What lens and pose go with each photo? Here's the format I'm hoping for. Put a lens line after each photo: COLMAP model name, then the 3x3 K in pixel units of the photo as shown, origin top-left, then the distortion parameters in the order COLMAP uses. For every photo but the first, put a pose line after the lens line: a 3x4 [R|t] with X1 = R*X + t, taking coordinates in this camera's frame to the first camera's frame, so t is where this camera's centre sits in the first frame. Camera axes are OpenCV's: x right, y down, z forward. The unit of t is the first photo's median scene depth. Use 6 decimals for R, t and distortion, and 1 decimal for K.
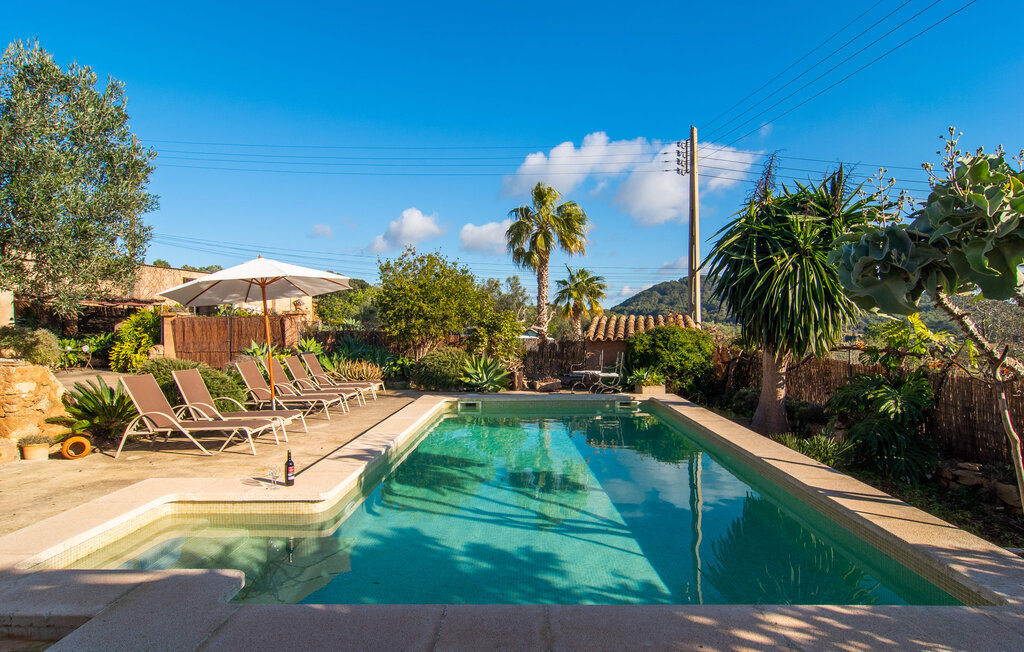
lens RADIAL K [[573.7, 0, 512.0], [0, 573.7, 326.0], [0, 0, 1]] dist [0.004512, 0.000658]
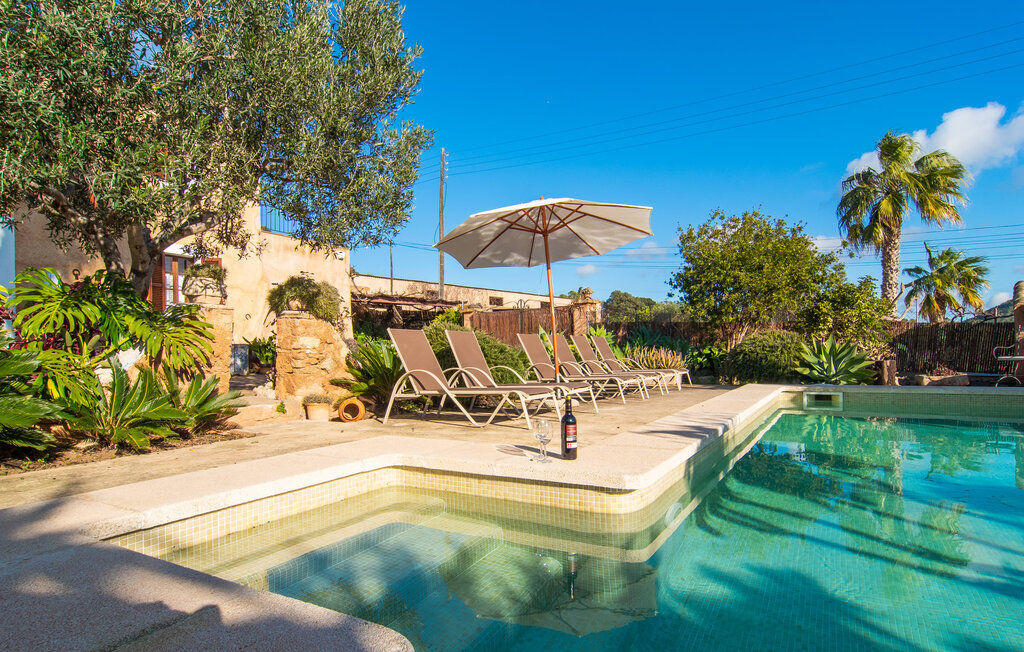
lens RADIAL K [[572.3, 0, 515.1], [0, 572.3, 346.0], [0, 0, 1]] dist [0.003637, 0.001272]
pose [[0.885334, -0.005983, -0.464917, -0.112468], [0.003565, 0.999975, -0.006080, 0.110118], [0.464942, 0.003725, 0.885333, 0.310809]]
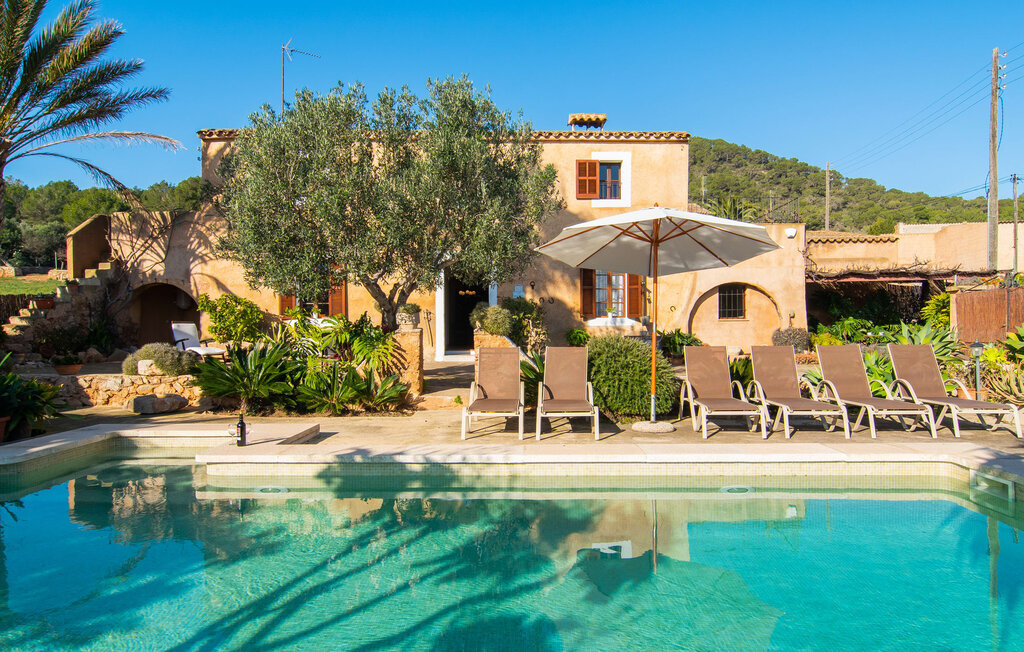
lens RADIAL K [[668.7, 0, 512.3], [0, 668.7, 329.3], [0, 0, 1]] dist [-0.001085, -0.000127]
pose [[0.024291, 0.016419, -0.999570, 0.508373], [0.004727, 0.999852, 0.016539, 0.034398], [0.999694, -0.005126, 0.024209, 0.915129]]
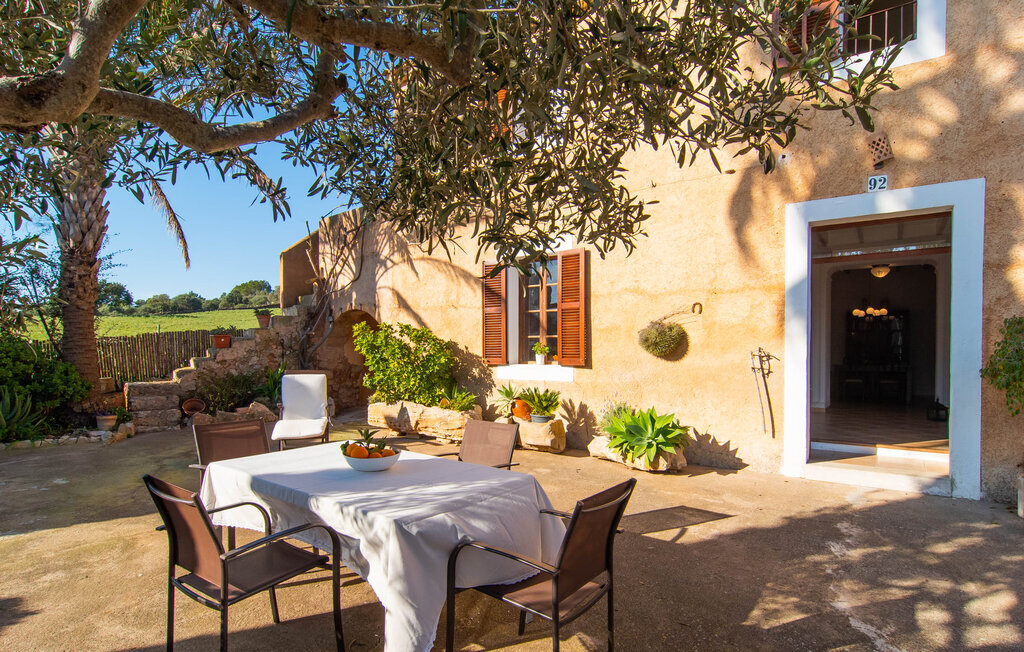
lens RADIAL K [[547.9, 0, 514.9], [0, 547.9, 359.6], [0, 0, 1]] dist [0.001161, 0.000229]
pose [[-0.570568, 0.023385, -0.820918, -0.874869], [0.006186, 0.999689, 0.024177, 0.000114], [0.821227, 0.008716, -0.570535, 0.839112]]
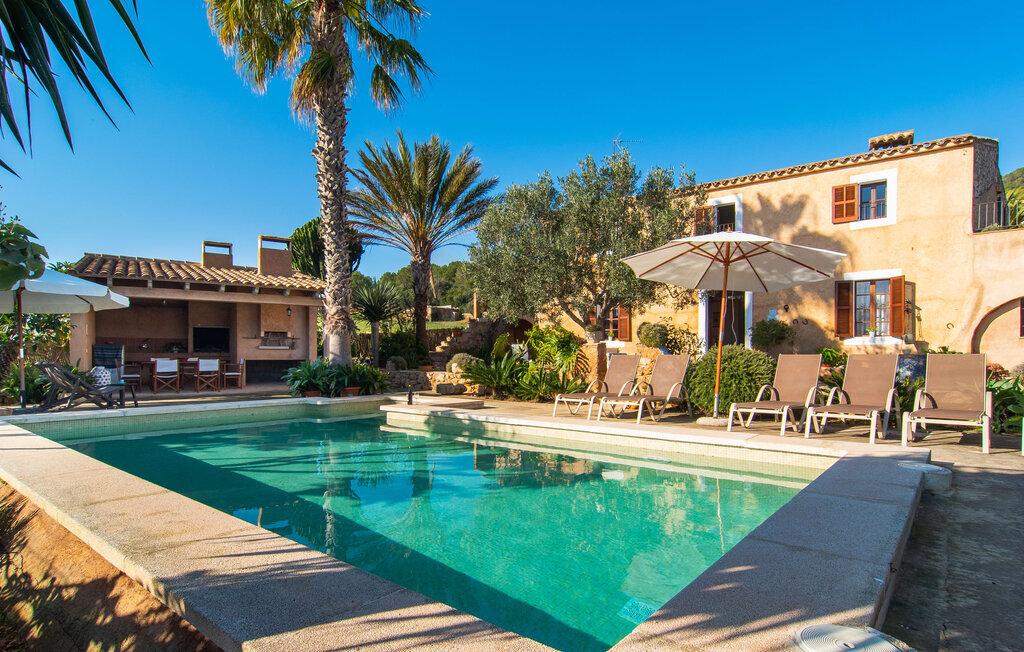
lens RADIAL K [[547.9, 0, 514.9], [0, 547.9, 359.6], [0, 0, 1]] dist [0.001161, 0.000229]
pose [[-0.600820, 0.017847, -0.799185, 0.488164], [0.007623, 0.999833, 0.016597, 0.071119], [0.799348, 0.003880, -0.600856, 1.438343]]
